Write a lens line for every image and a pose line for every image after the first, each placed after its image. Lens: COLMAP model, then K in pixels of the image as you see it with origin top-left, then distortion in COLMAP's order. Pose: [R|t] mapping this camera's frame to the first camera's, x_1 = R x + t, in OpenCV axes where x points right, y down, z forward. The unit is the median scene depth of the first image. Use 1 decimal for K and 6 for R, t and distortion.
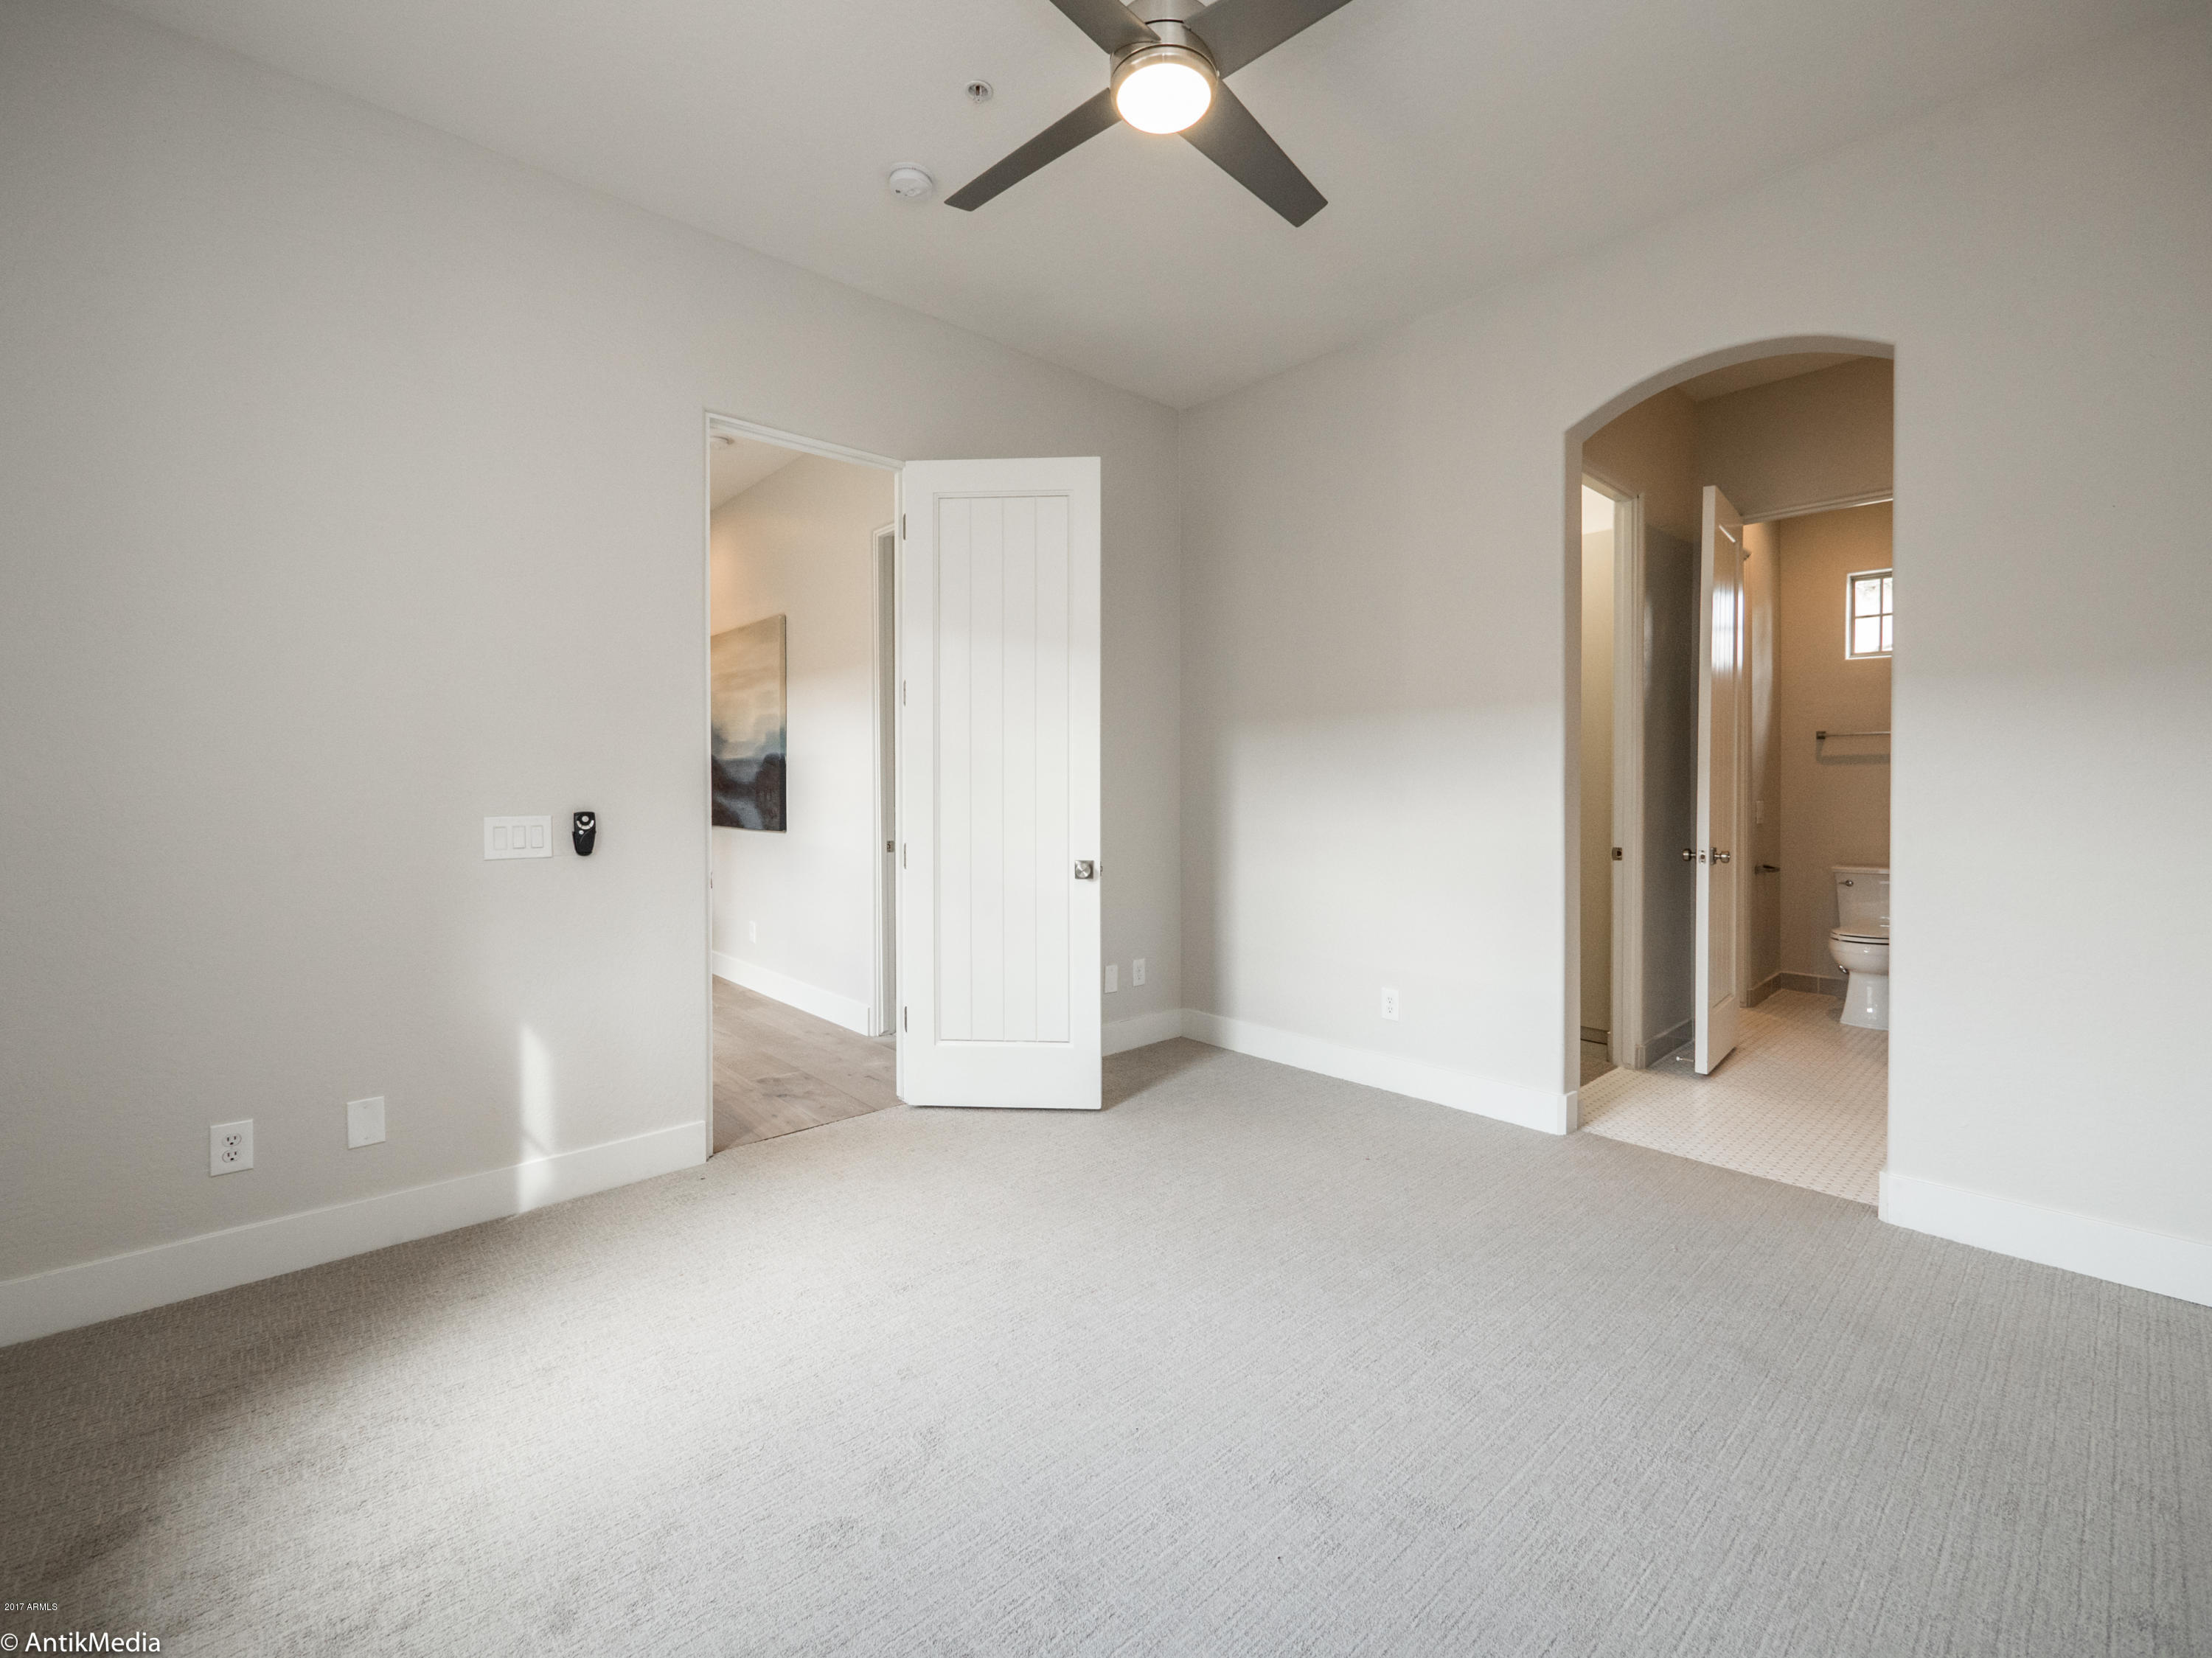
lens RADIAL K [[928.6, 0, 1109.5], [0, 928.6, 797.0], [0, 0, 1]] dist [-0.001626, 0.000221]
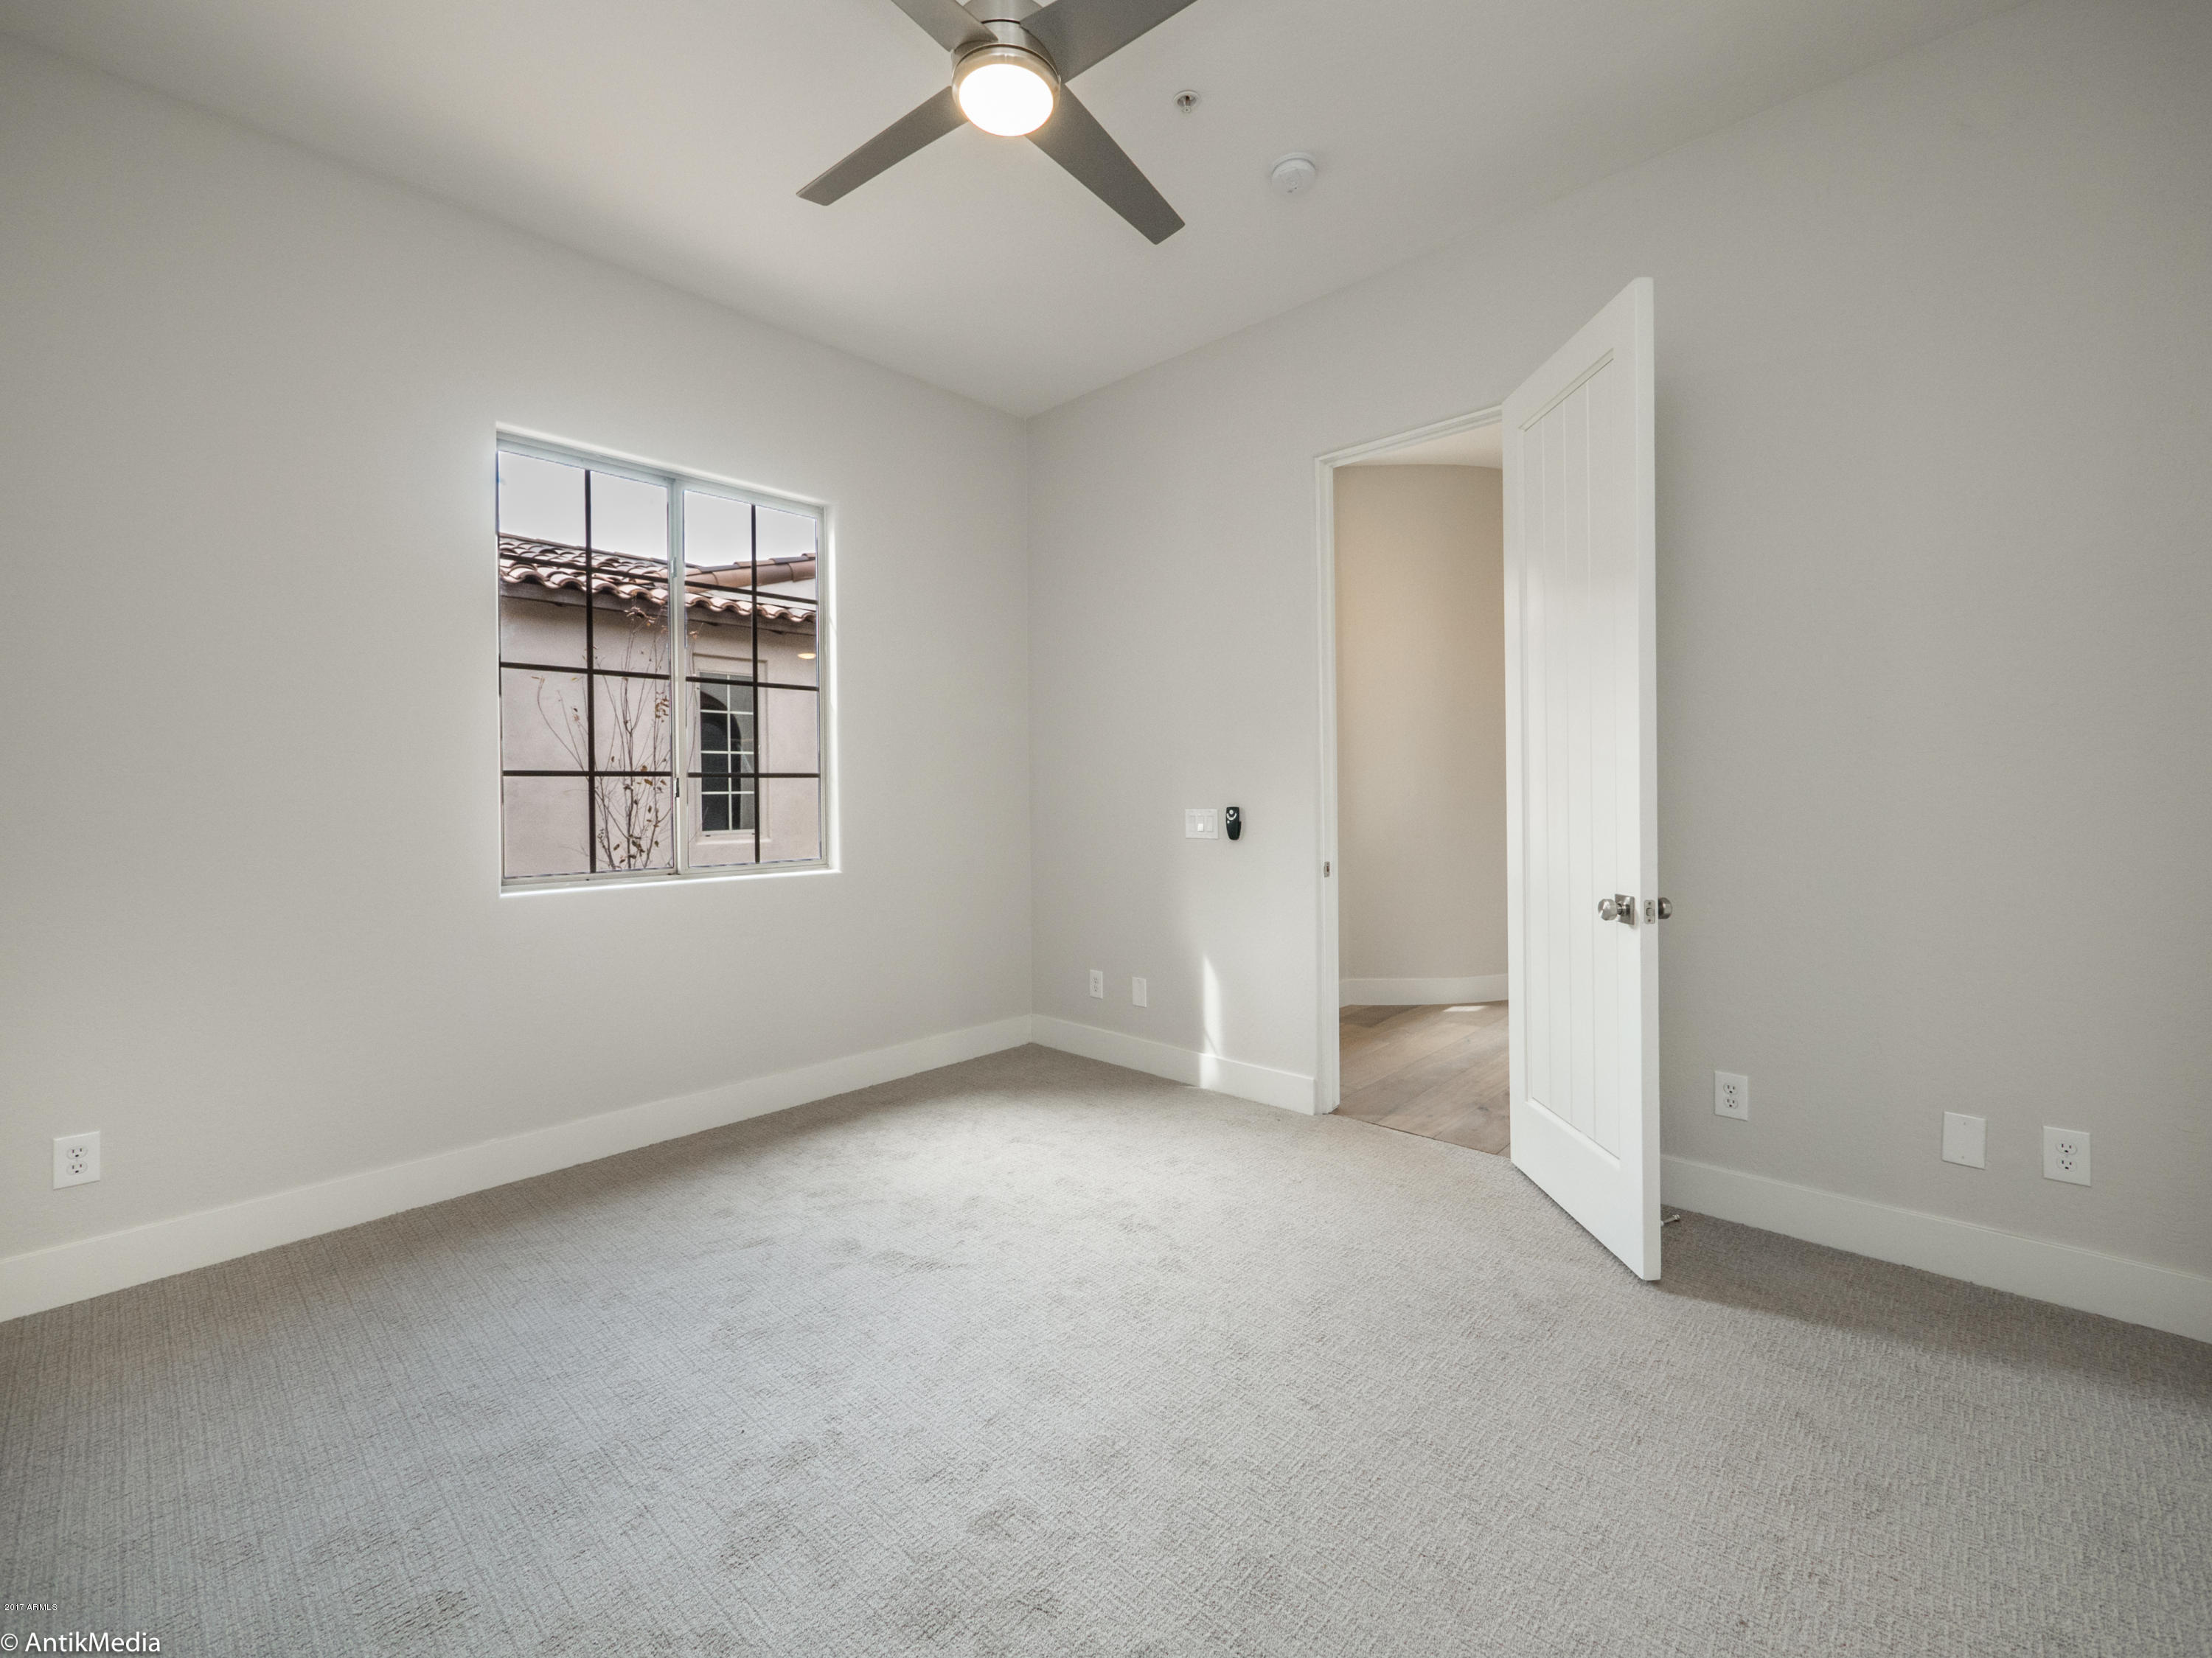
lens RADIAL K [[928.6, 0, 1109.5], [0, 928.6, 797.0], [0, 0, 1]] dist [-0.001626, 0.000221]
pose [[0.108013, 0.009477, -0.994104, 0.732322], [-0.003397, 0.999952, 0.009163, -0.009118], [0.994144, 0.002387, 0.108040, 0.680786]]
